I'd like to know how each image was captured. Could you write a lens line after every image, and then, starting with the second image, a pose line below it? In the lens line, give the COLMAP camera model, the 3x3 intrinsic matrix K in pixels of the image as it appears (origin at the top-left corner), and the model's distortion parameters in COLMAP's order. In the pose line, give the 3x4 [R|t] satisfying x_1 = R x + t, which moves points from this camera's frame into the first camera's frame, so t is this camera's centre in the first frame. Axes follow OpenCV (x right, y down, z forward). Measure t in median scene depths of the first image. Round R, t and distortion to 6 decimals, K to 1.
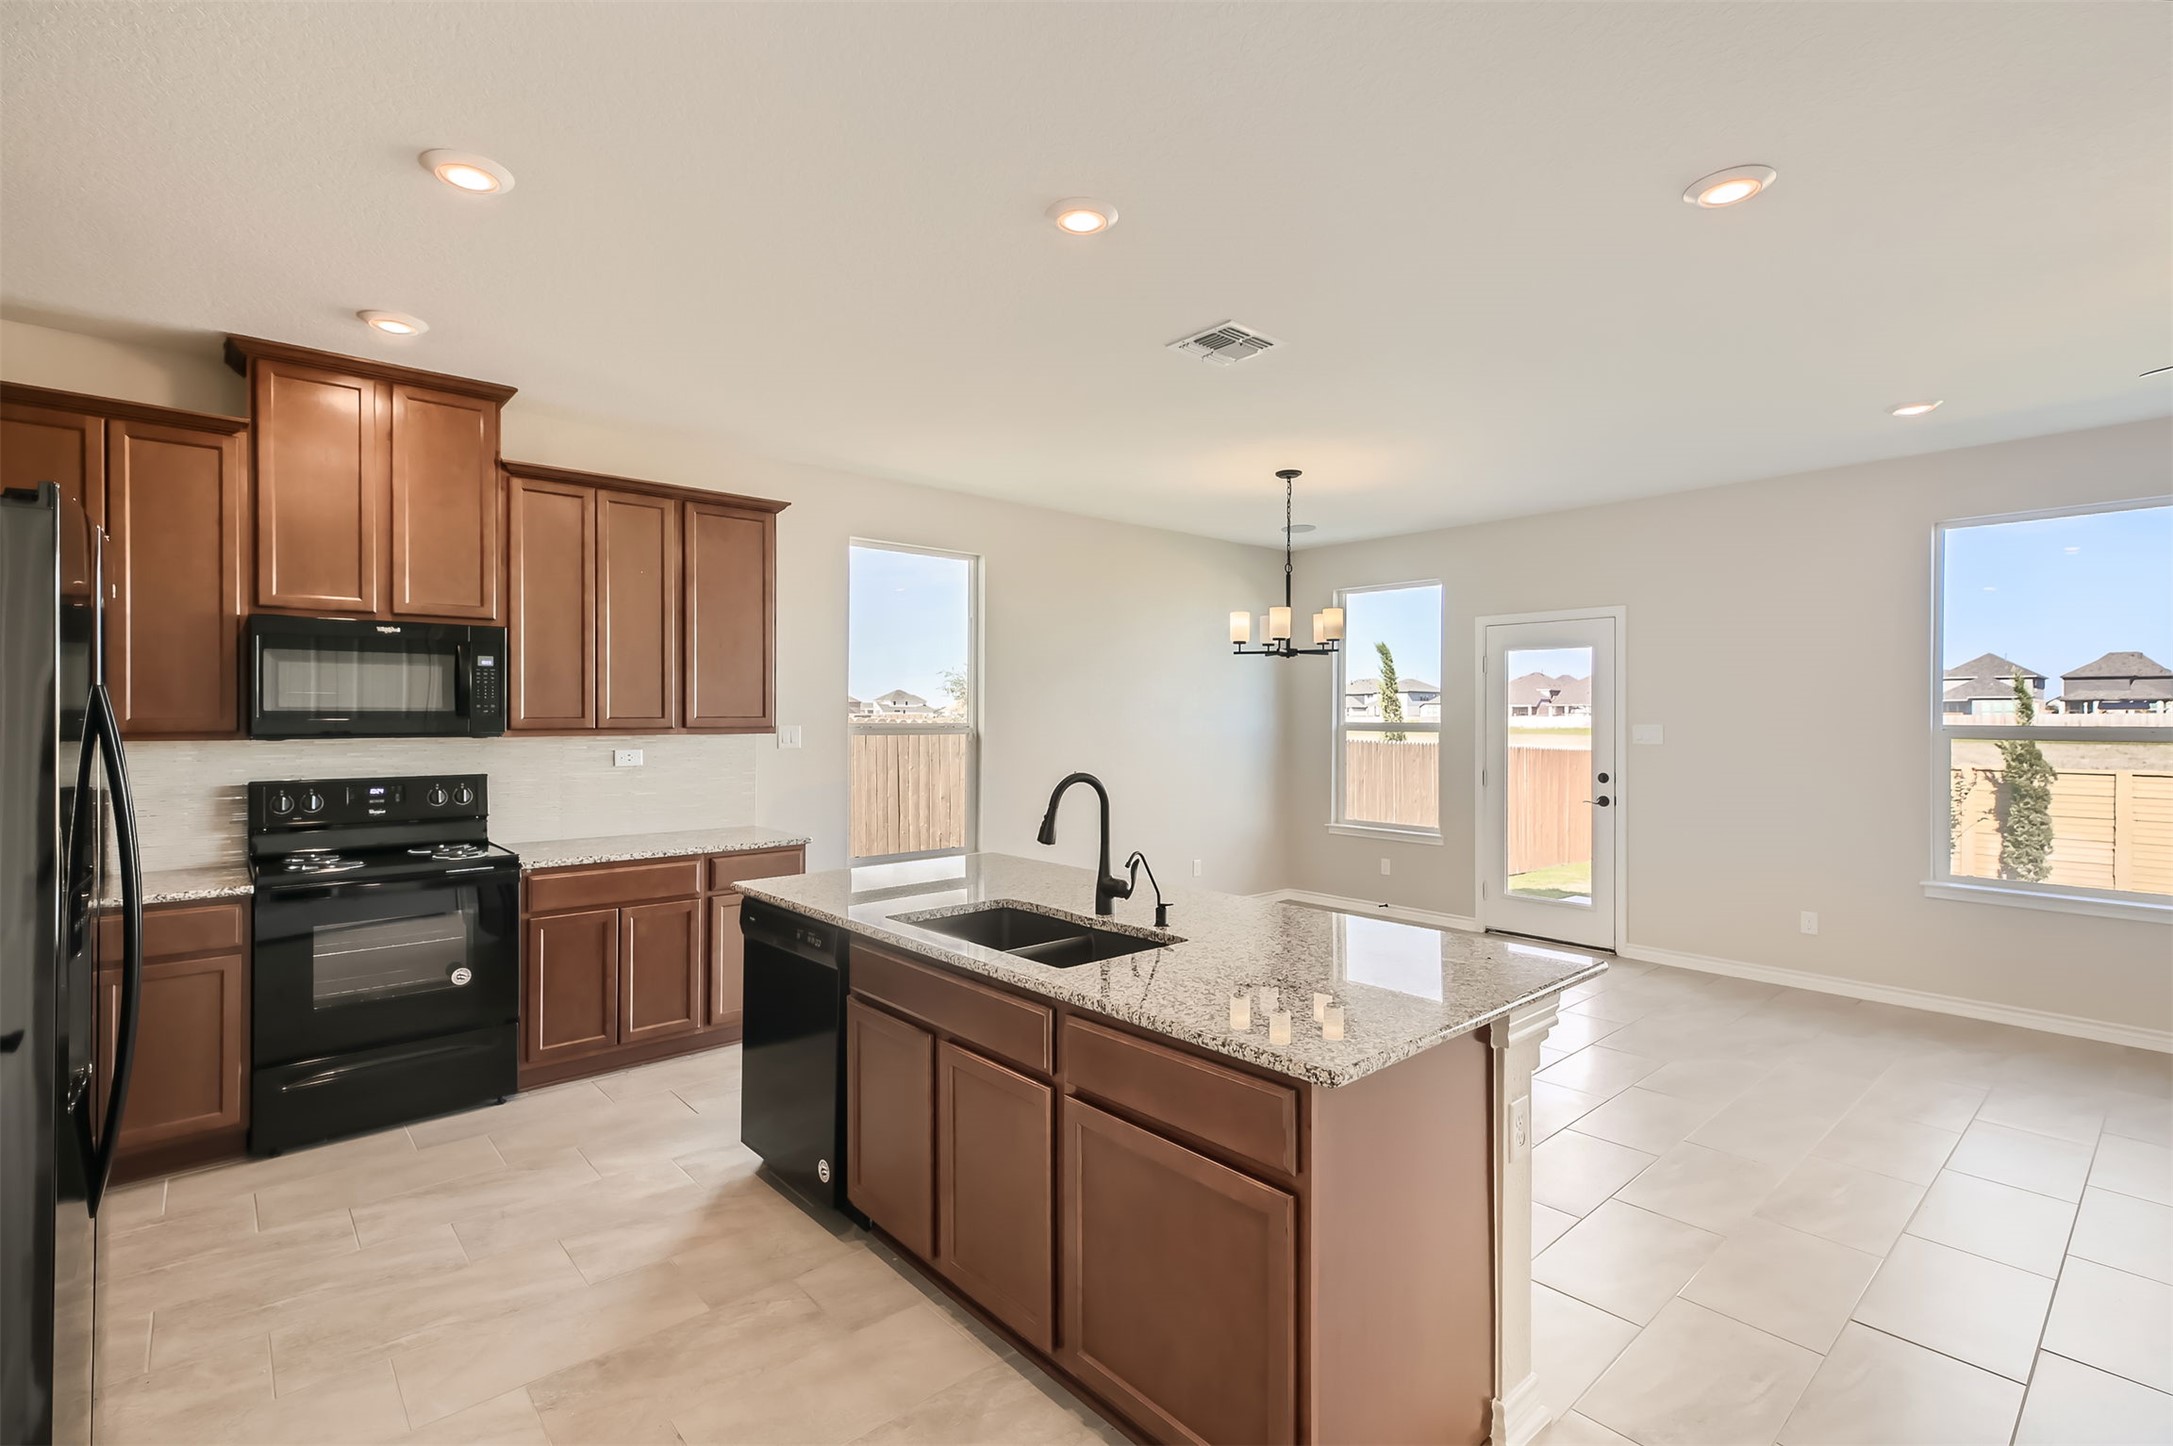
lens RADIAL K [[981.5, 0, 1088.7], [0, 981.5, 718.5], [0, 0, 1]] dist [0.009391, 0.000105]
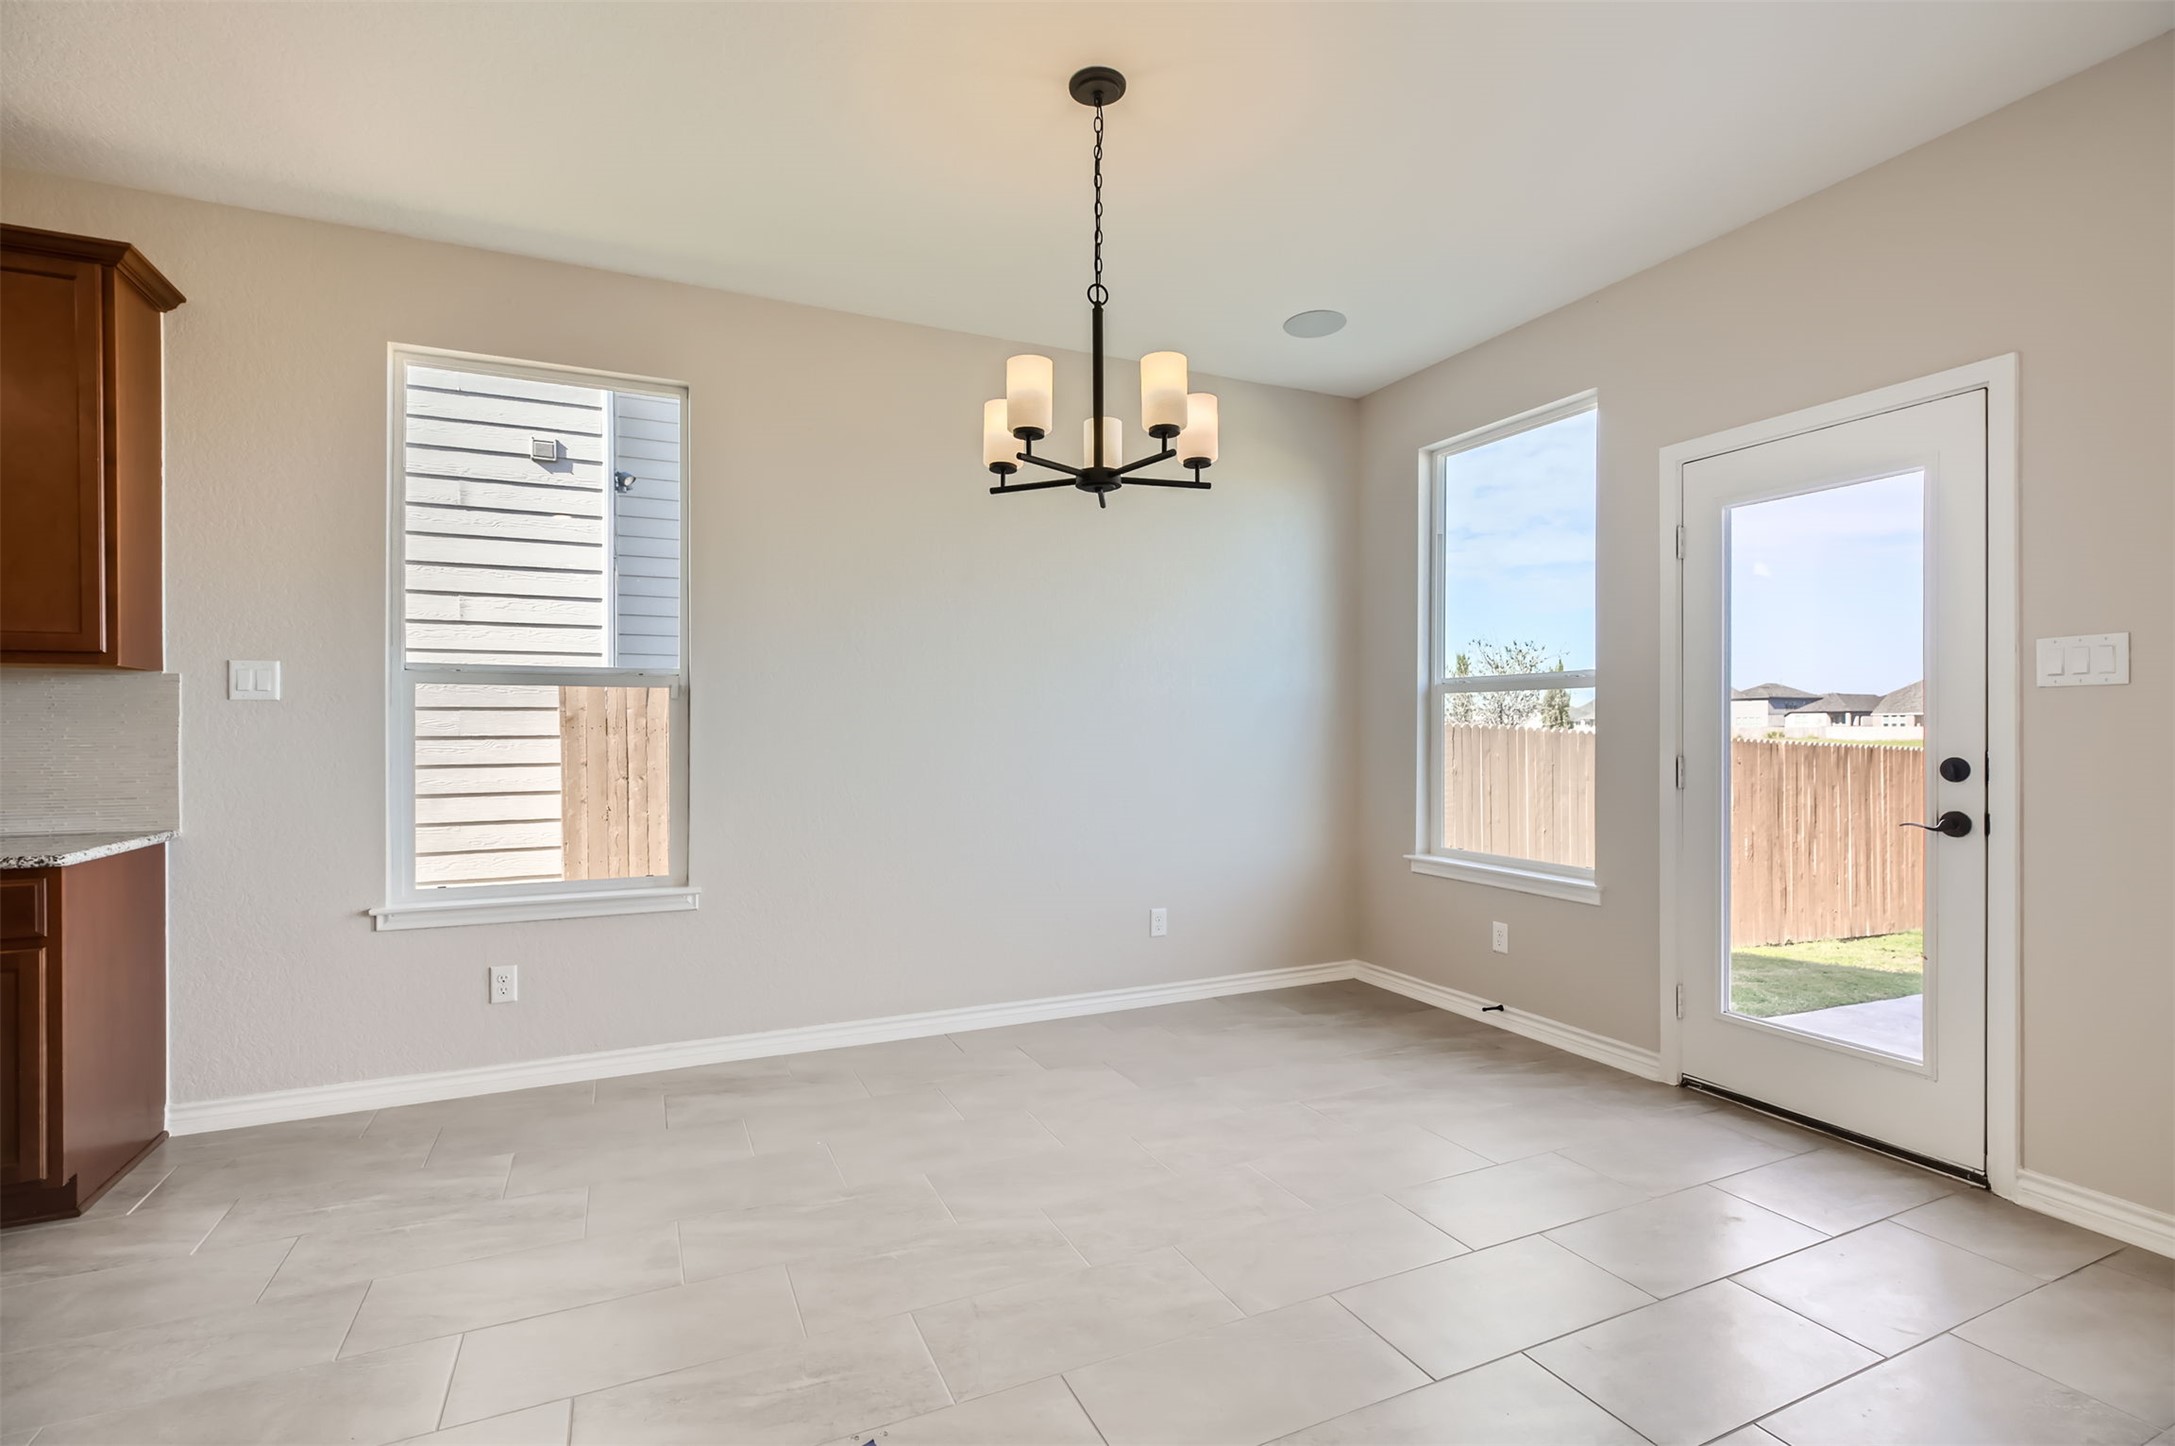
lens RADIAL K [[997.9, 0, 1090.0], [0, 997.9, 733.1], [0, 0, 1]] dist [-0.003016, 0.000984]
pose [[0.959215, -0.002637, -0.282665, 0.367177], [0.003131, 0.999994, 0.001297, 0.055110], [0.282660, -0.002129, 0.959218, 0.617249]]
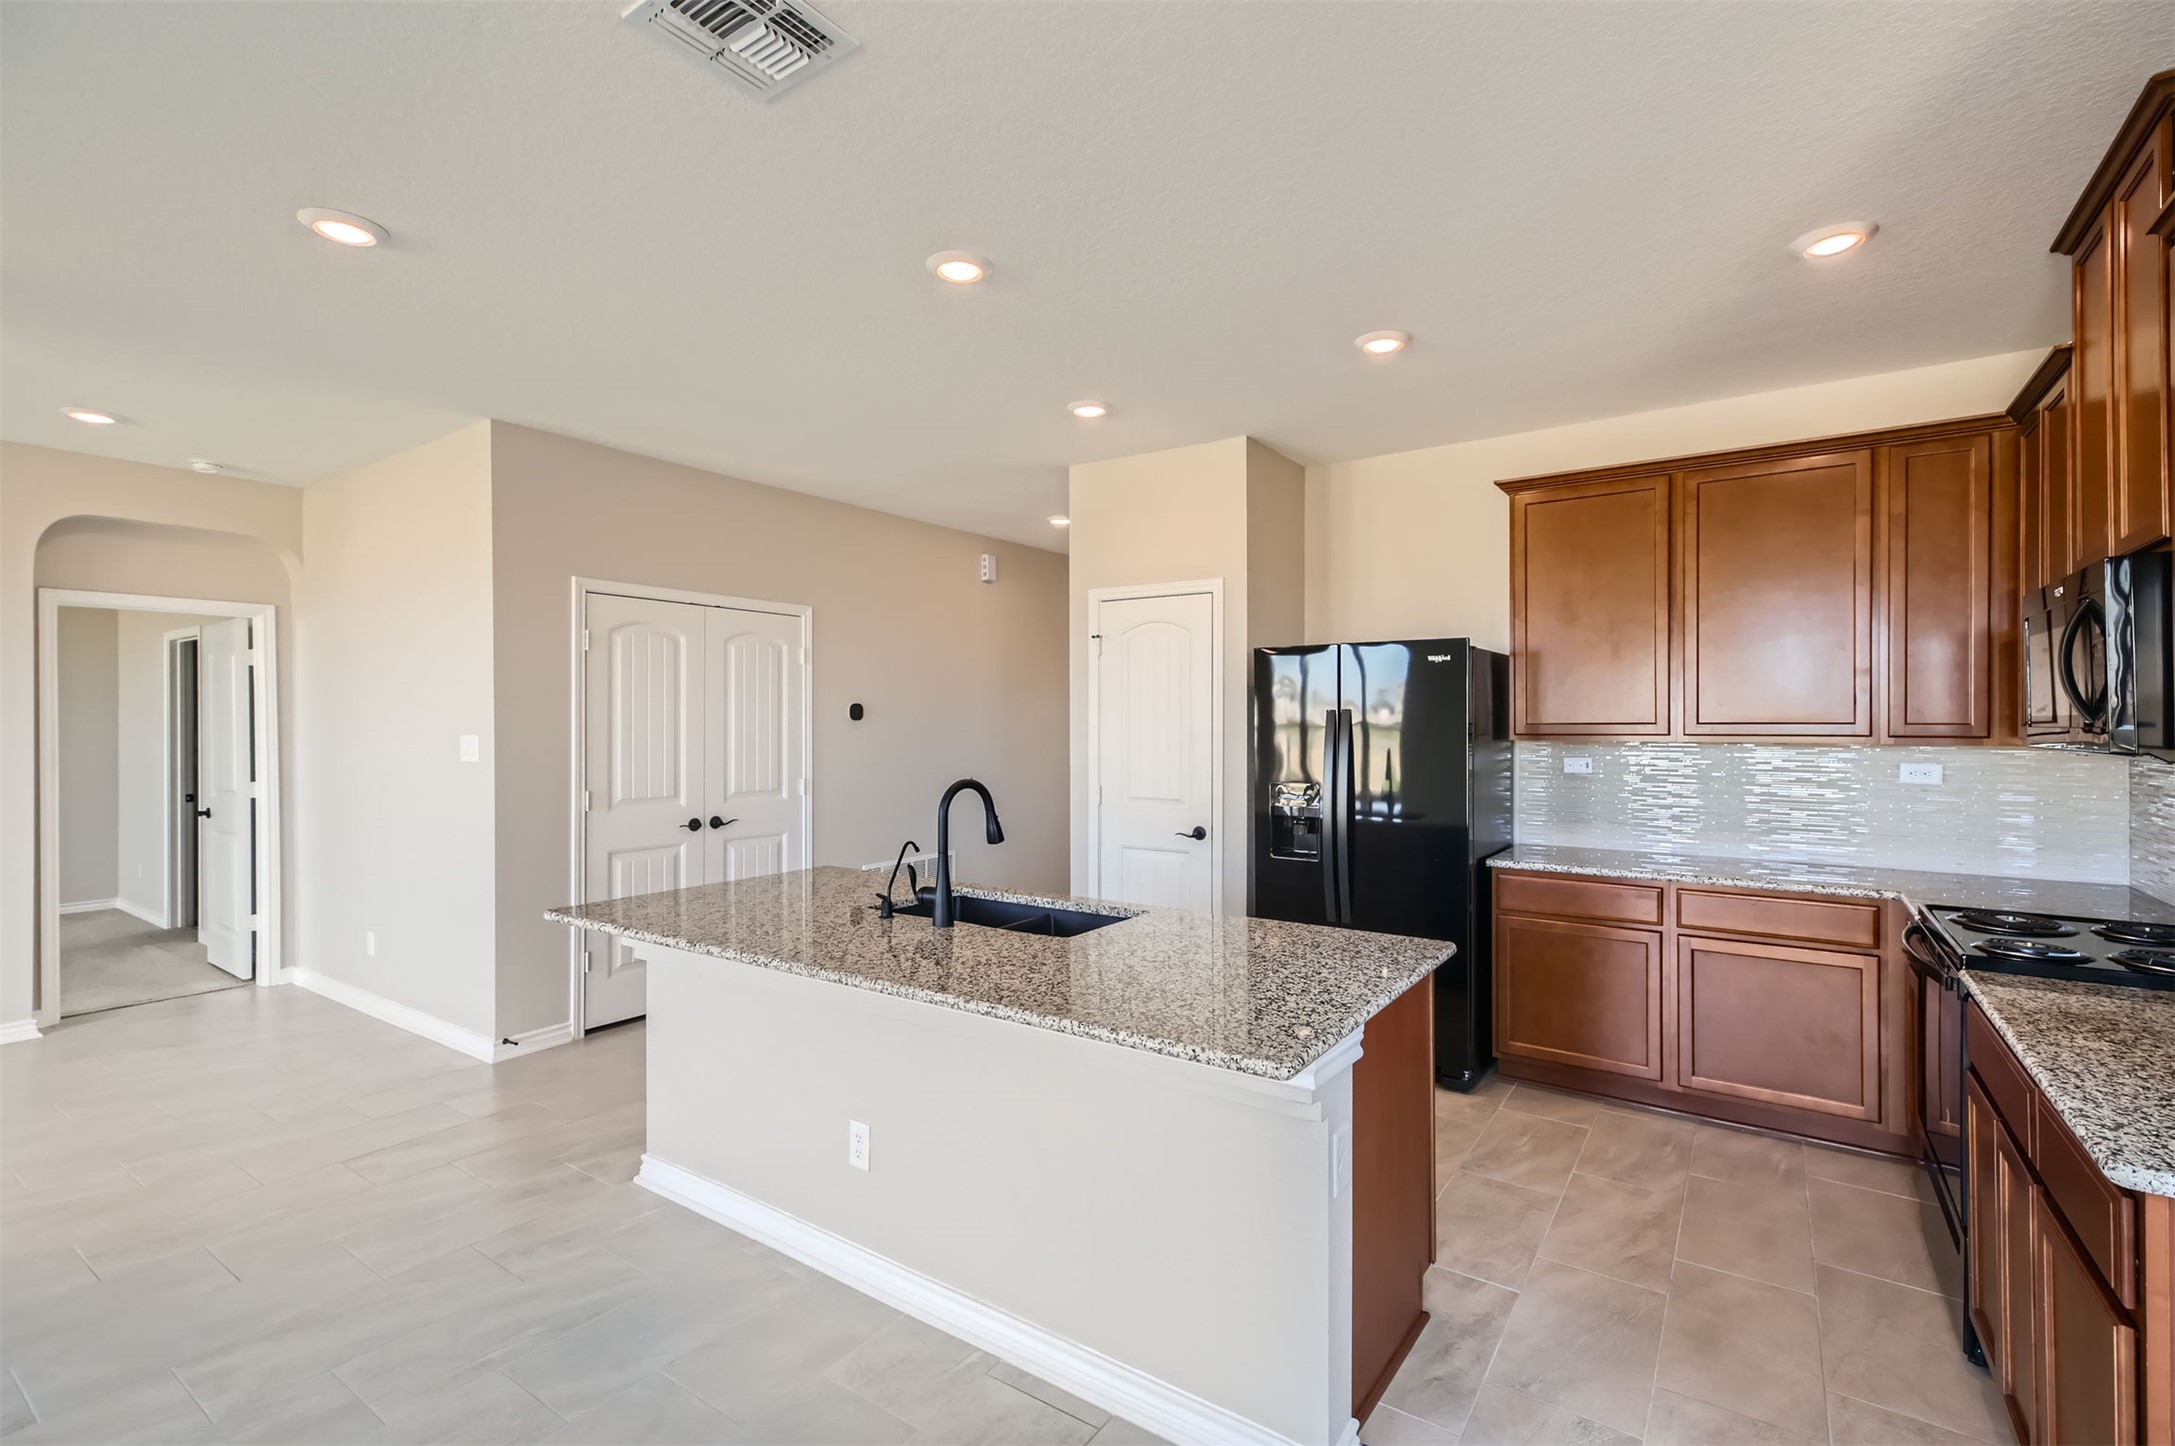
lens RADIAL K [[972.9, 0, 1092.9], [0, 972.9, 725.7], [0, 0, 1]] dist [0.010159, 0.000812]
pose [[-0.970290, 0.002697, -0.241930, 0.060298], [0.000682, 0.999964, 0.008411, -0.005139], [0.241944, 0.007996, -0.970257, 1.138356]]
